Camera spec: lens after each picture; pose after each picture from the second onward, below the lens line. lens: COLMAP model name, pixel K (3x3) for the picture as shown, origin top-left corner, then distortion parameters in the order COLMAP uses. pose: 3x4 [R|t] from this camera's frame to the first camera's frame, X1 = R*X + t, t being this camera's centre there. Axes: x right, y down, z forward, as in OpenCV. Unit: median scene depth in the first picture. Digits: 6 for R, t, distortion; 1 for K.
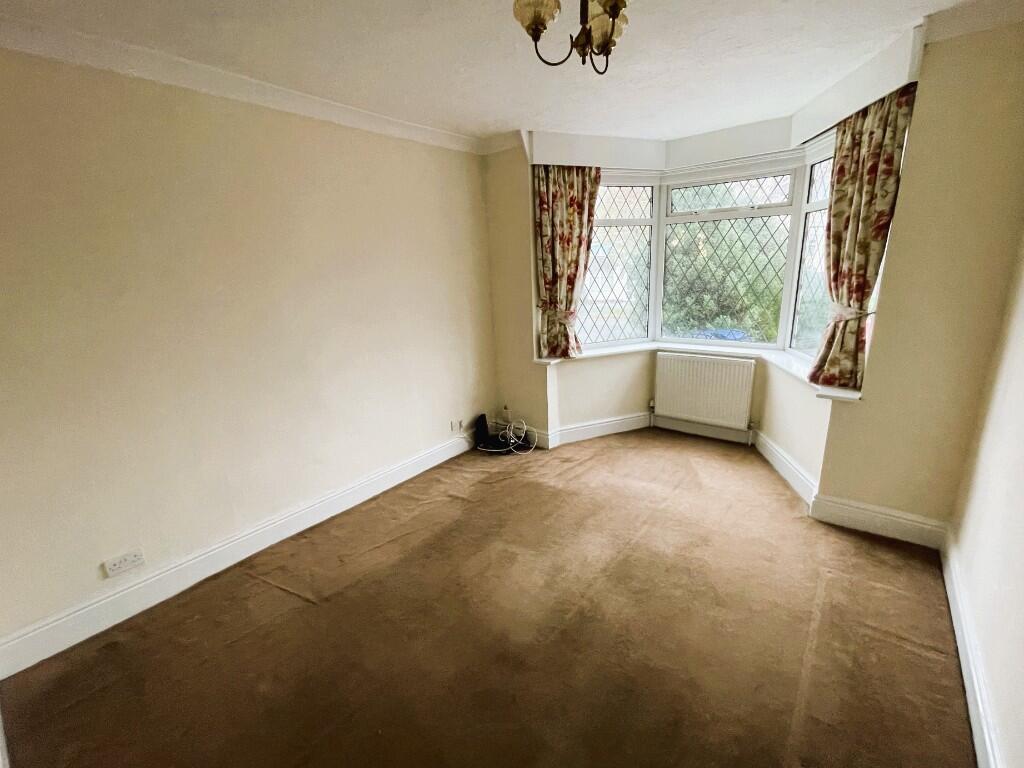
lens RADIAL K [[455.4, 0, 517.1], [0, 455.4, 388.9], [0, 0, 1]] dist [-0.000430, -0.000371]
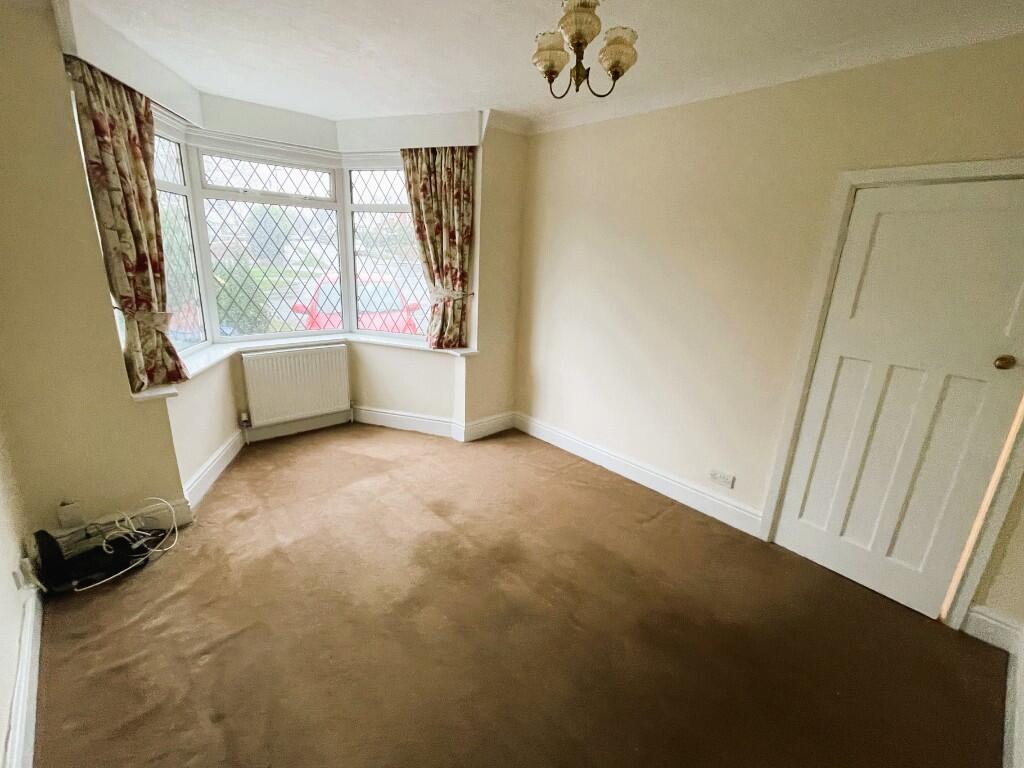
lens RADIAL K [[455.4, 0, 517.1], [0, 455.4, 388.9], [0, 0, 1]] dist [-0.000430, -0.000371]
pose [[0.157798, -0.235654, 0.958941, -0.496937], [0.212794, 0.956406, 0.200015, -0.094255], [-0.964271, 0.172495, 0.201065, 0.422796]]
